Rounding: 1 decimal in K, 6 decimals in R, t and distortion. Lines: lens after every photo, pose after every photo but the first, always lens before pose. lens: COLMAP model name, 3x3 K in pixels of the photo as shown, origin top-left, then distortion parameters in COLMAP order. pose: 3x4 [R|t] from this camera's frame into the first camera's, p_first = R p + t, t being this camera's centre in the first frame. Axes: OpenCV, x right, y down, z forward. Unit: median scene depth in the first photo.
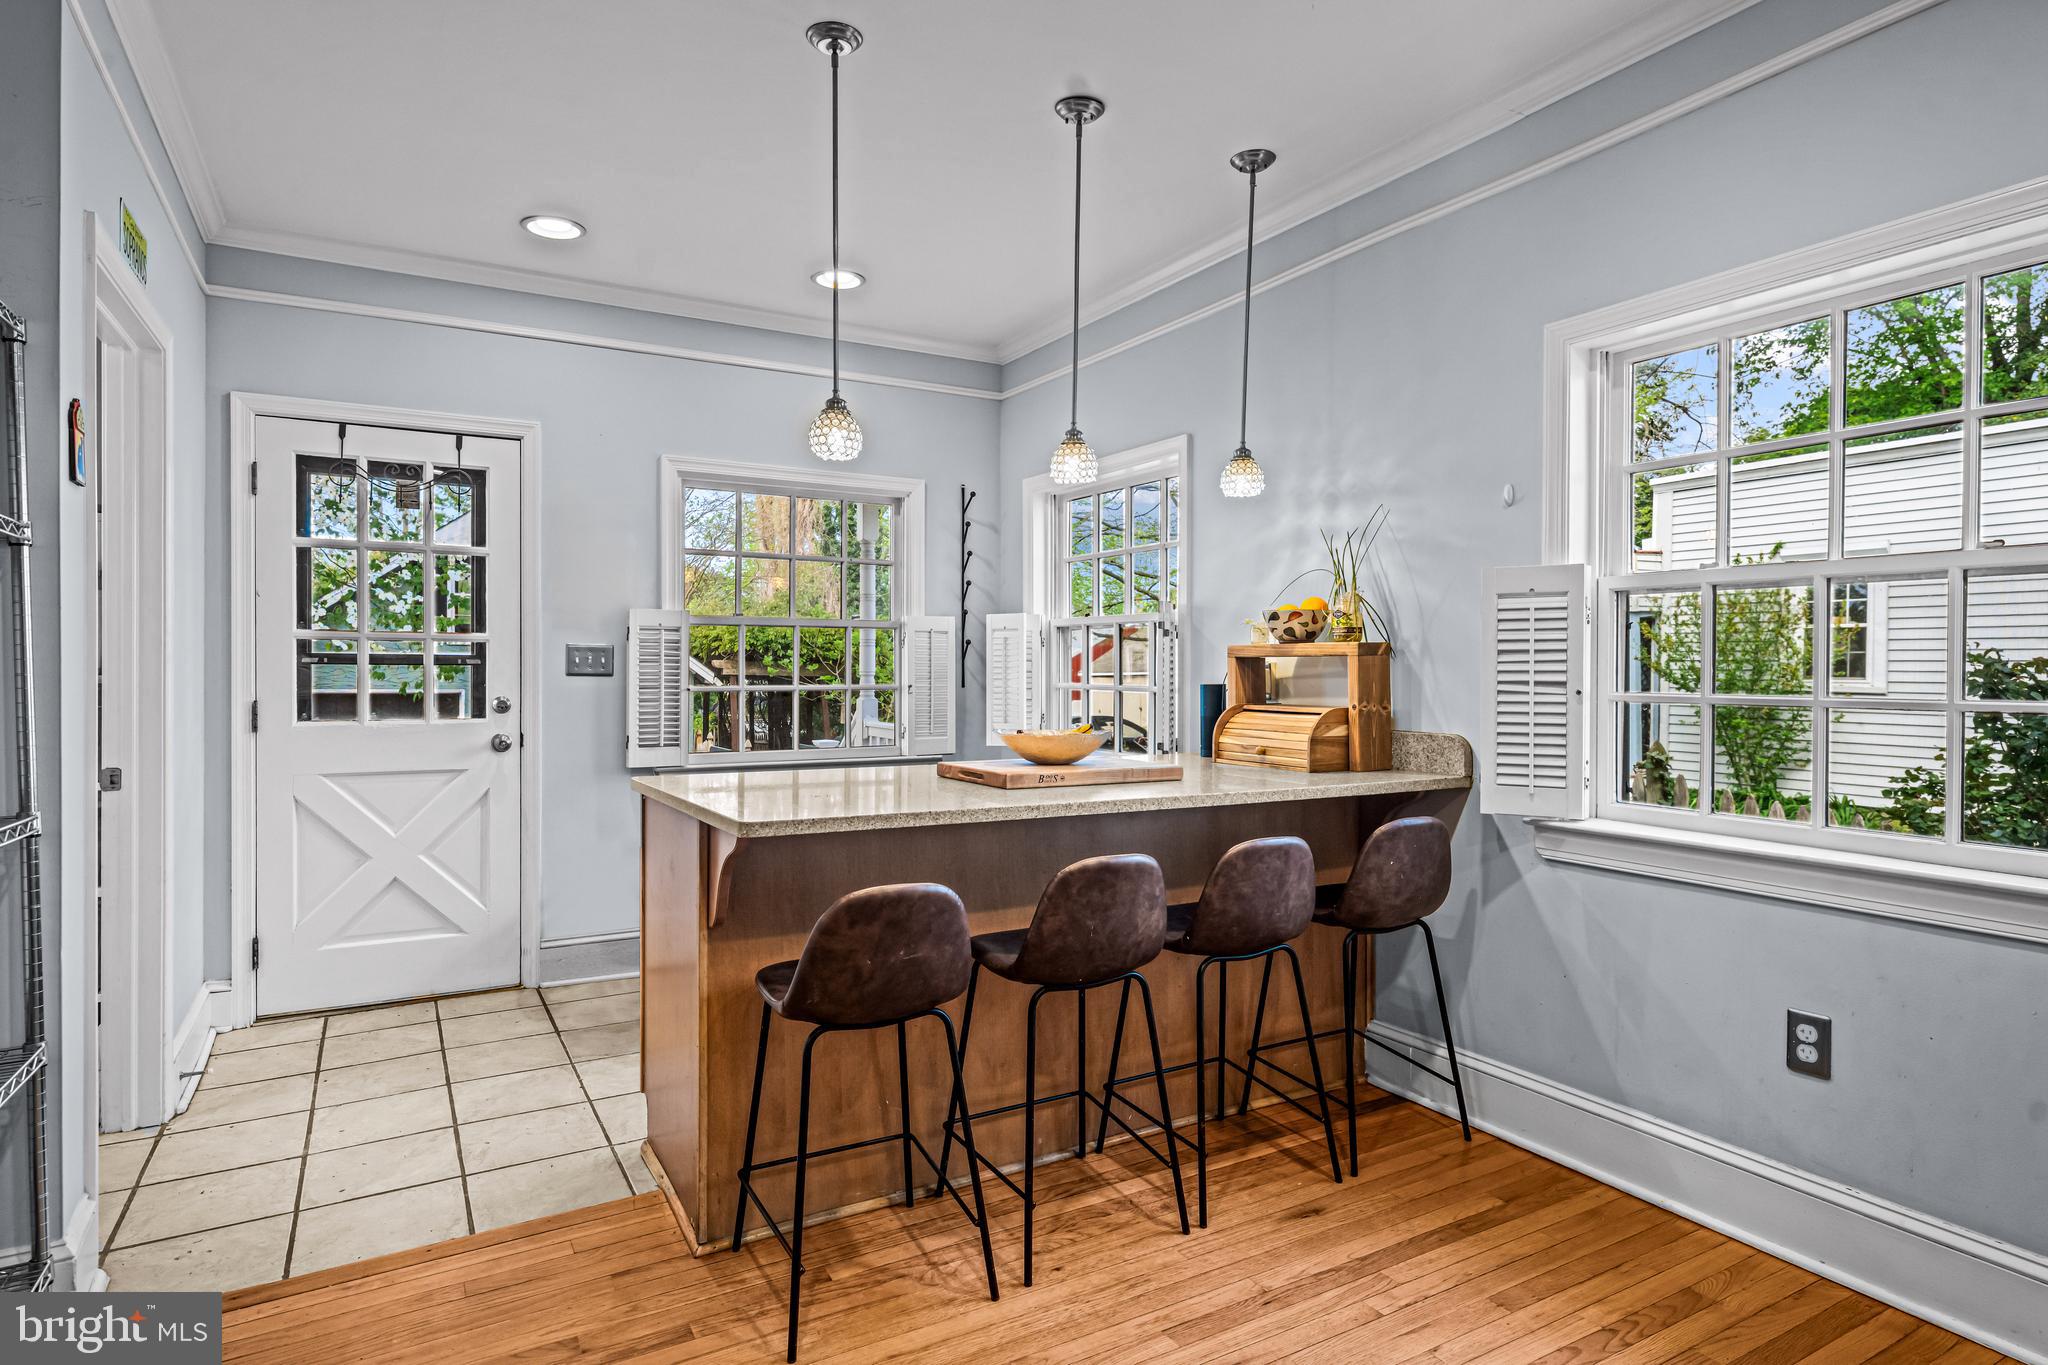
lens RADIAL K [[1120.1, 0, 1024.0], [0, 1120.1, 682.5], [0, 0, 1]] dist [-0.002507, -0.000677]
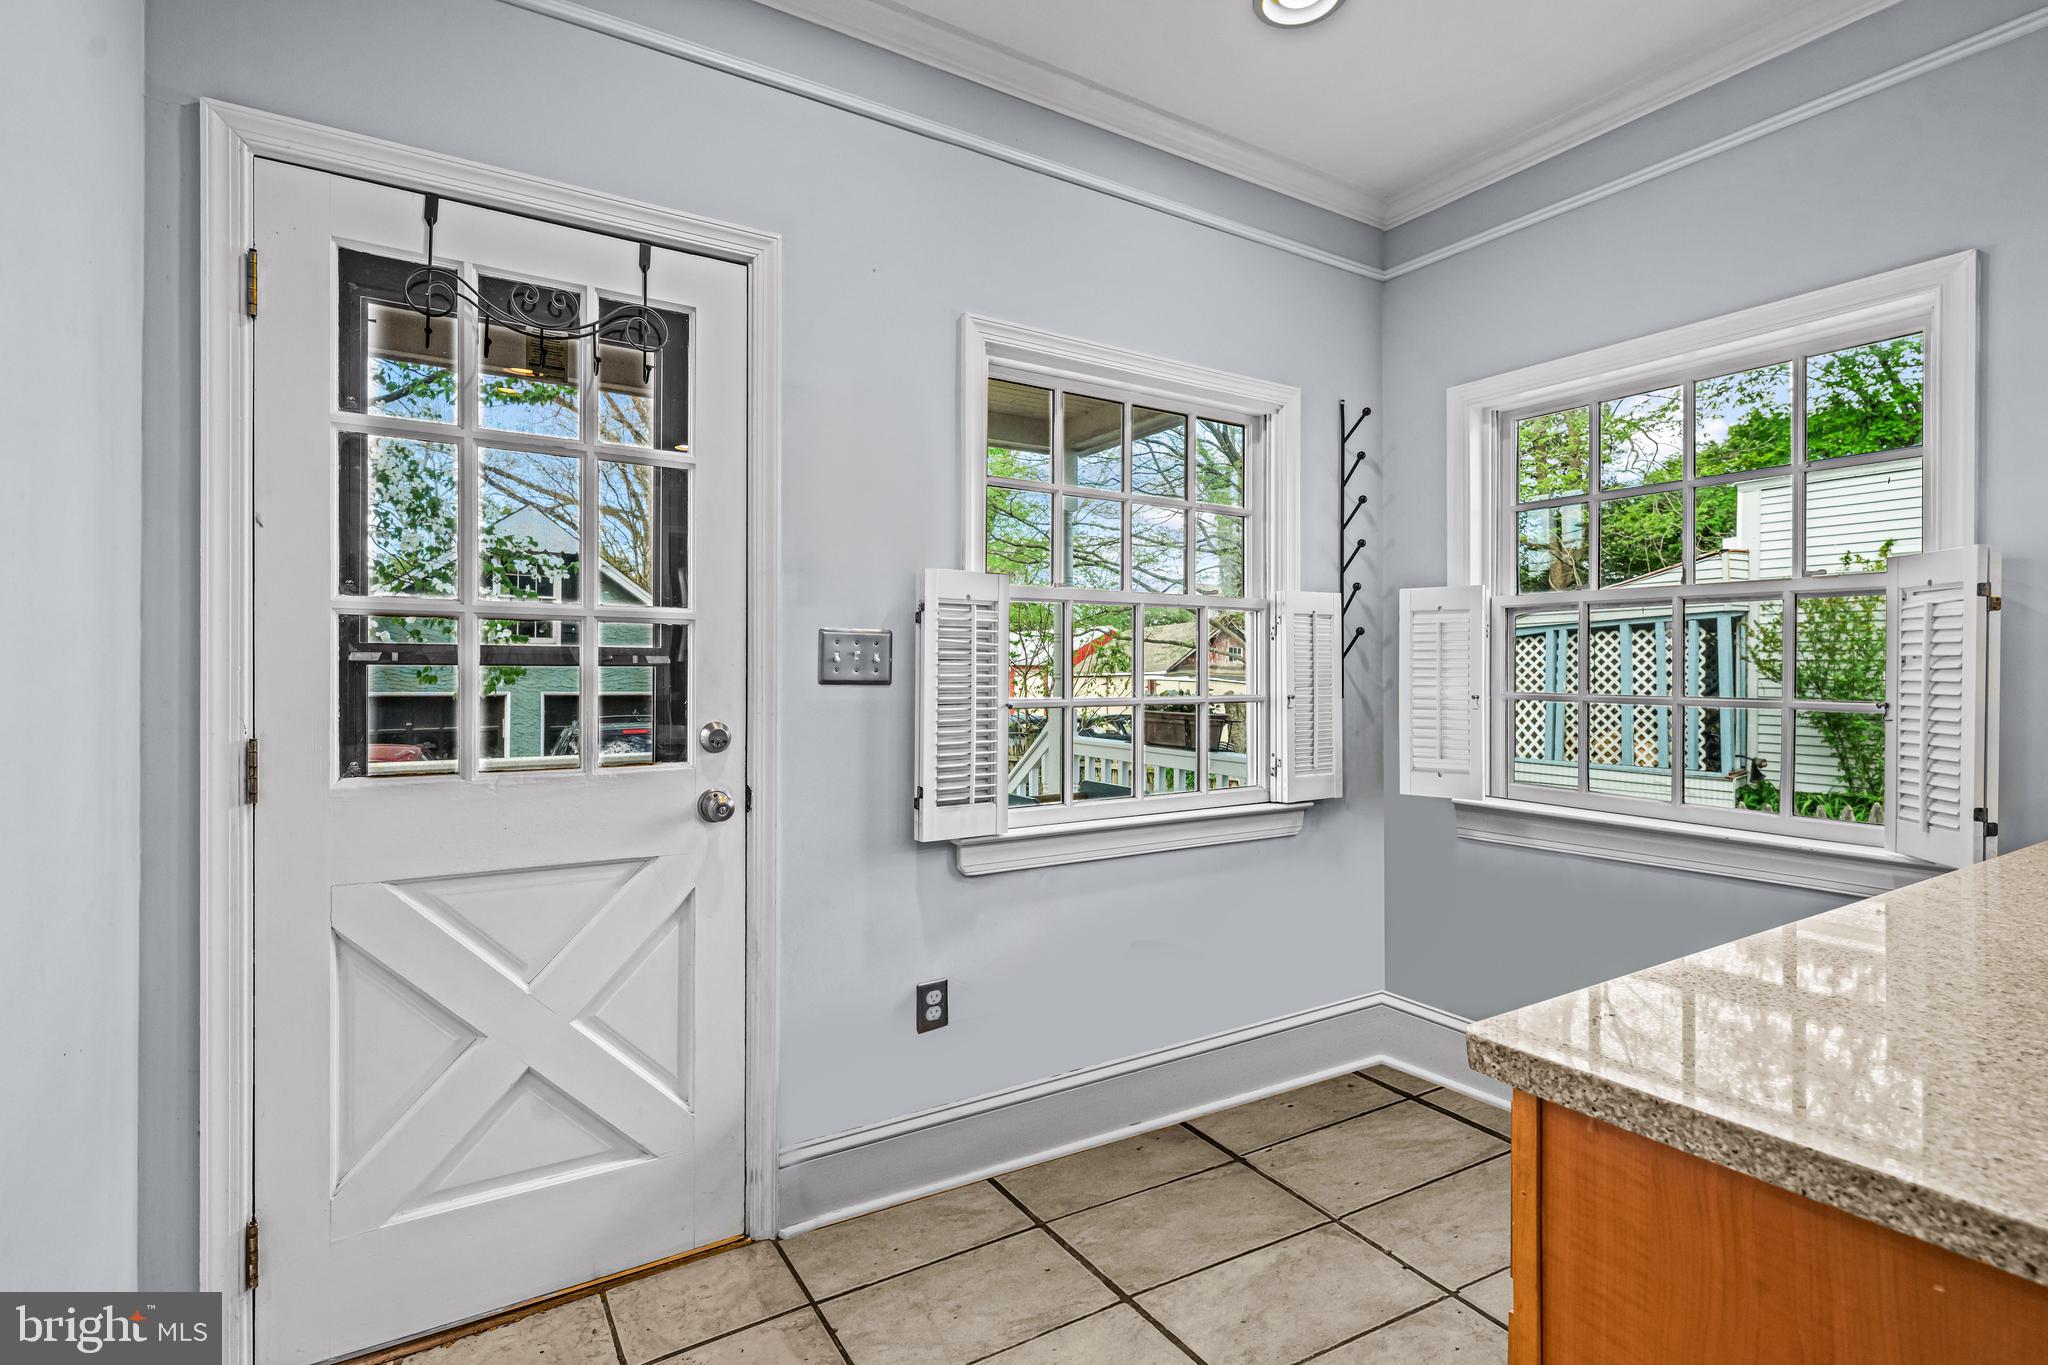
lens RADIAL K [[986.9, 0, 1027.0], [0, 986.9, 675.1], [0, 0, 1]] dist [-0.002549, -0.000447]
pose [[0.999338, -0.001762, 0.036342, -0.330407], [0.002013, 0.999974, -0.006875, -0.007355], [-0.036329, 0.006943, 0.999316, 0.505437]]
